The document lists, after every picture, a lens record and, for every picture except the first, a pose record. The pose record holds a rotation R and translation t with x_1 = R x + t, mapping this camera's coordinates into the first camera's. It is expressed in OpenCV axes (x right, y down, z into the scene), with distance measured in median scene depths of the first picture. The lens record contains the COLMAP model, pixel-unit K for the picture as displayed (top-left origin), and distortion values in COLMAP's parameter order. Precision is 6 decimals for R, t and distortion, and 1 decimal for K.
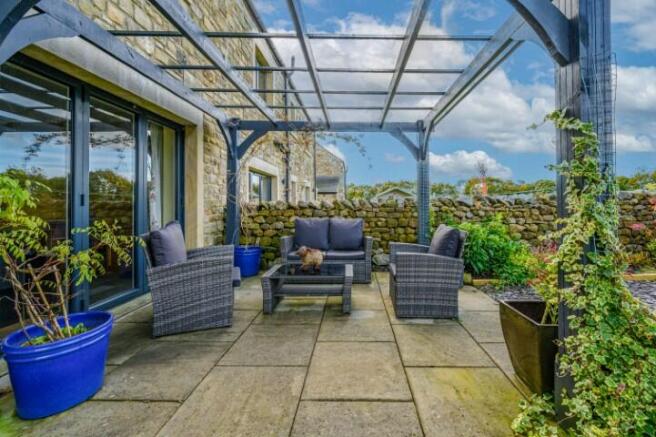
lens RADIAL K [[278.0, 0, 340.1], [0, 278.0, 195.5], [0, 0, 1]] dist [-0.001996, -0.000179]
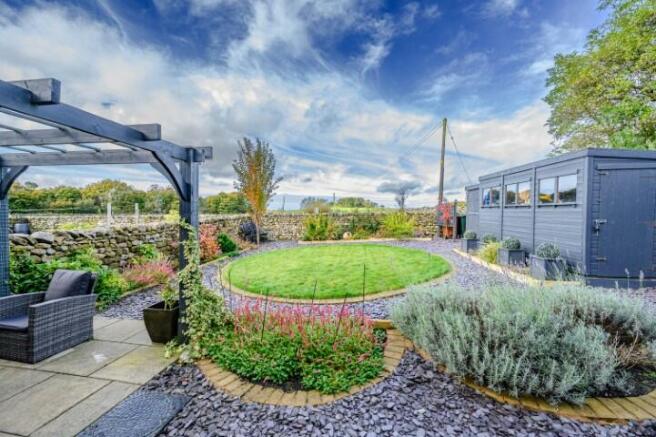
lens RADIAL K [[256.8, 0, 328.2], [0, 256.8, 216.5], [0, 0, 1]] dist [0.001311, 0.000172]
pose [[0.154465, -0.006015, 0.987980, -0.318836], [-0.029050, 0.999521, 0.010627, -0.099249], [-0.987571, -0.030343, 0.154216, -0.157328]]
